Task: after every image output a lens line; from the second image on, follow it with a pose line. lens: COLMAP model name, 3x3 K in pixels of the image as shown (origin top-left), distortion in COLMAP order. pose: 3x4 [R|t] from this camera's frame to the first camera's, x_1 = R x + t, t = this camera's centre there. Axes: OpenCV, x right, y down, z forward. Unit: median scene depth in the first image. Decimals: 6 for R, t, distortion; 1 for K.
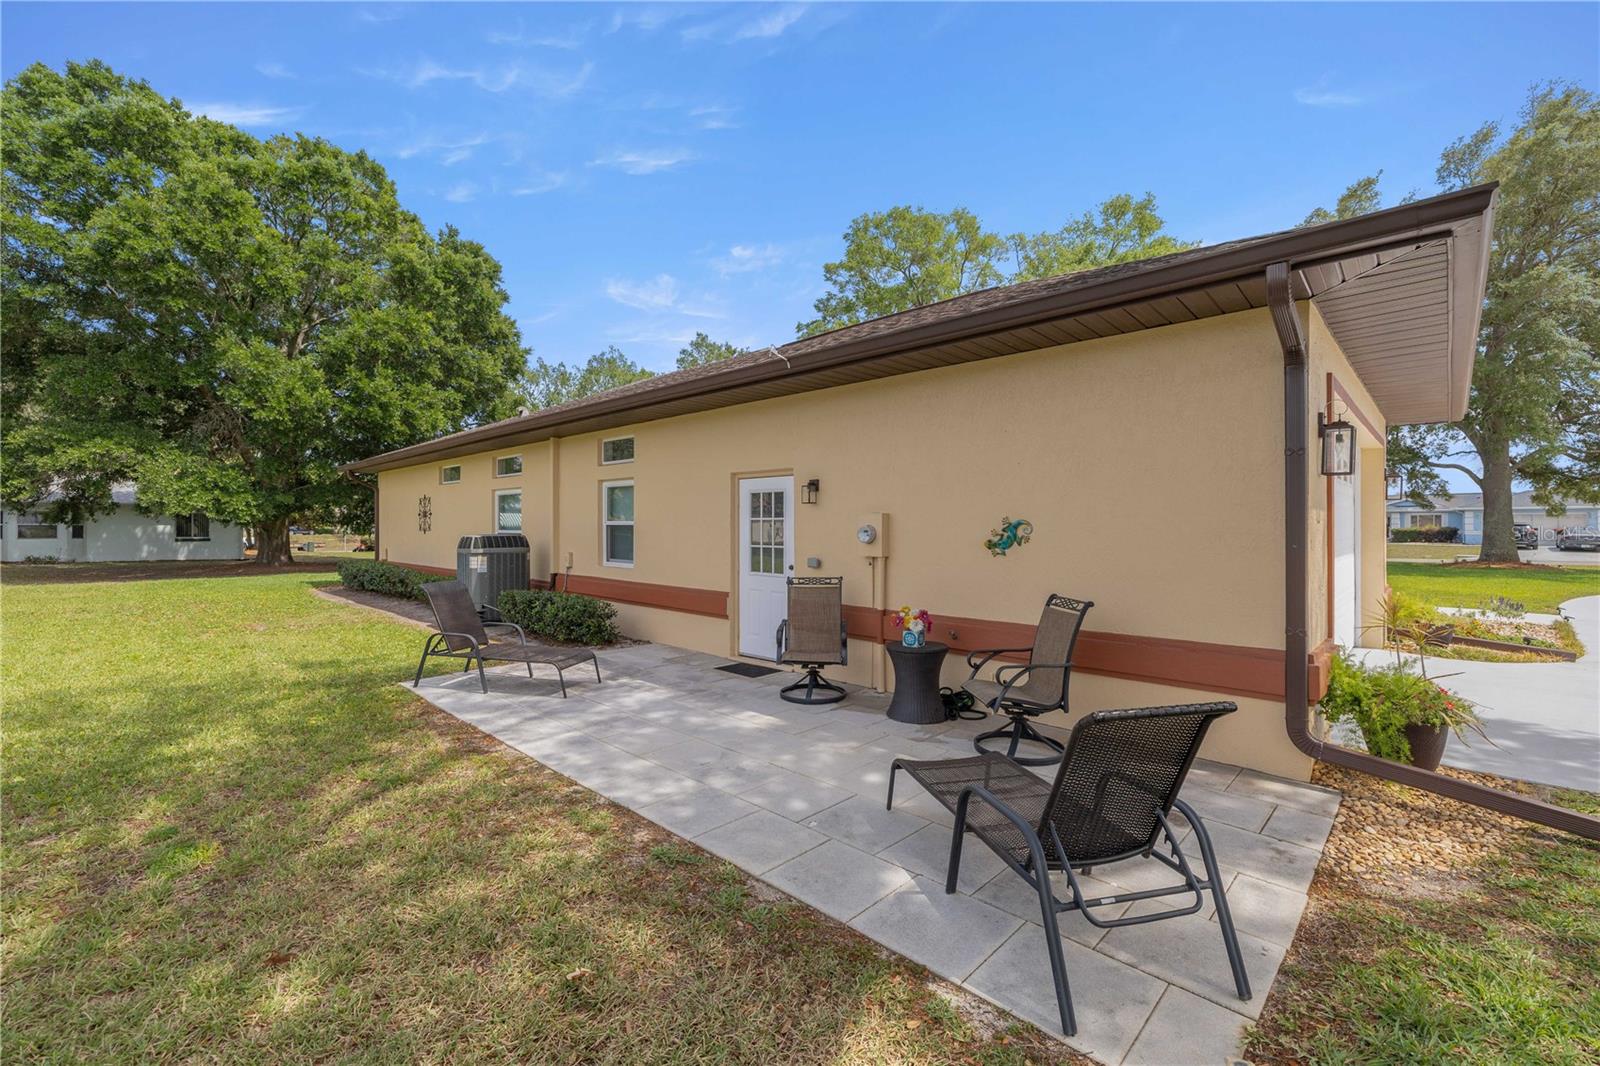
lens RADIAL K [[674.3, 0, 799.5], [0, 674.3, 525.2], [0, 0, 1]] dist [0.004724, -0.000113]
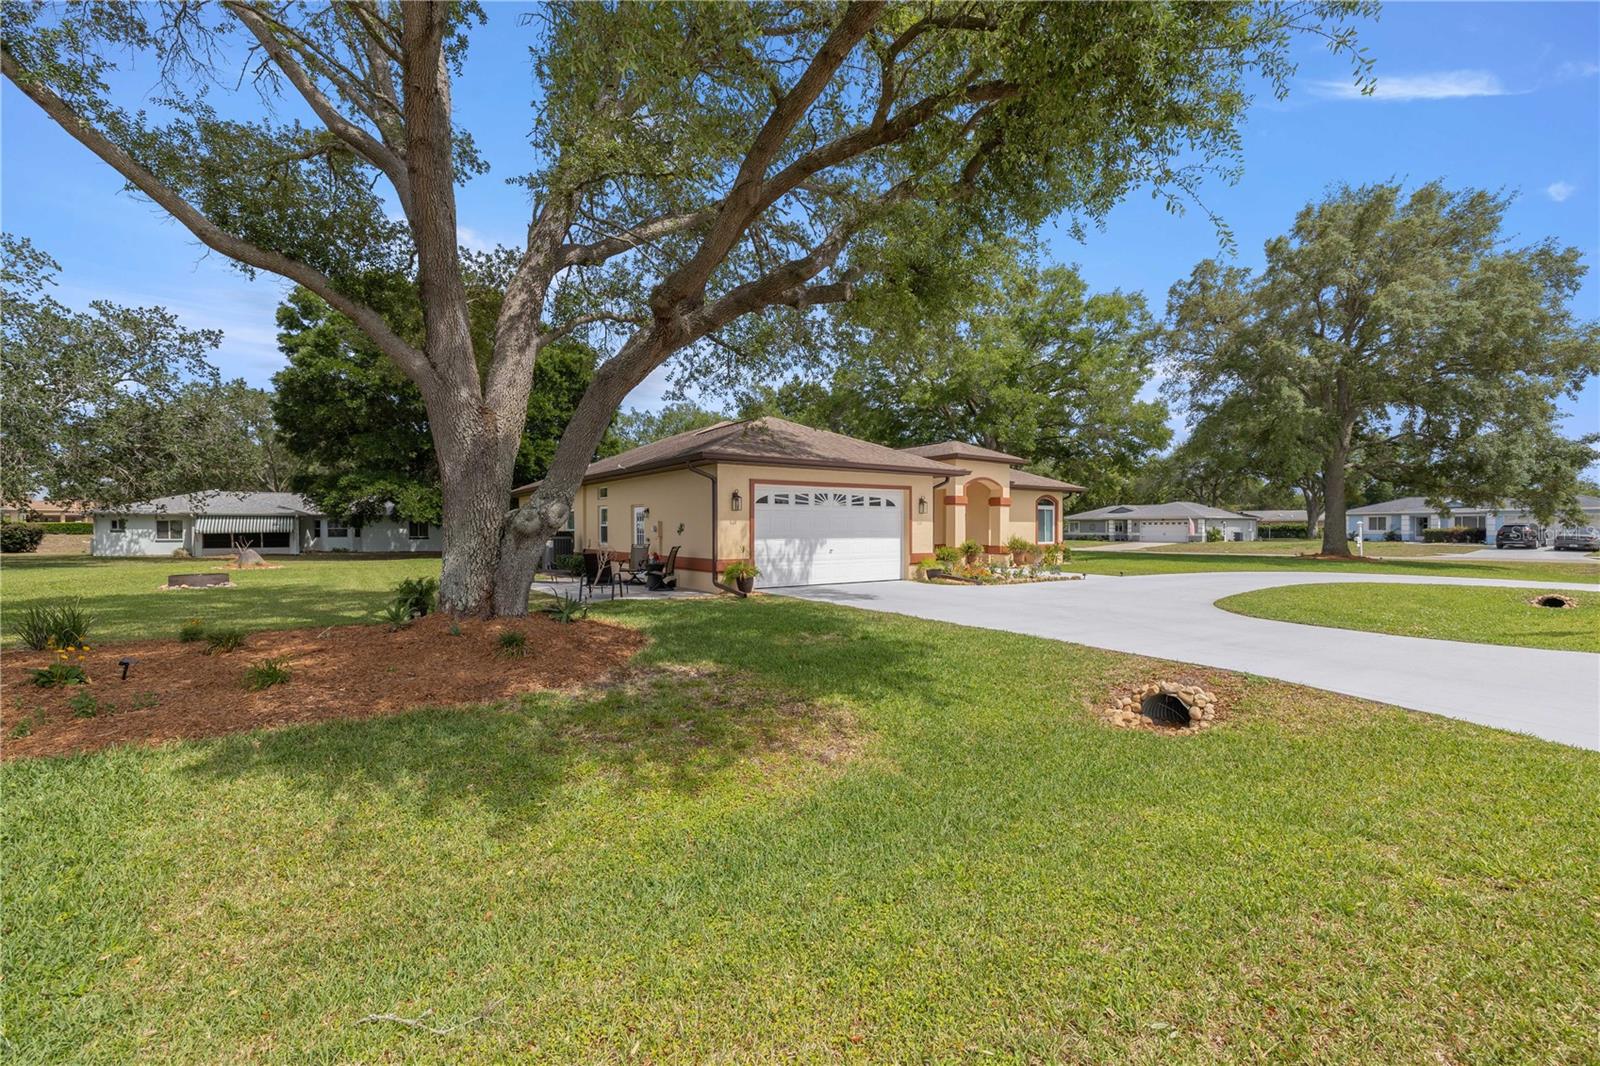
lens RADIAL K [[674.3, 0, 793.3], [0, 674.3, 534.5], [0, 0, 1]] dist [0.004724, -0.000113]
pose [[0.978870, -0.001298, -0.204478, 0.316625], [0.002919, 0.999967, 0.007626, 0.004550], [0.204461, -0.008062, 0.978841, -0.416776]]
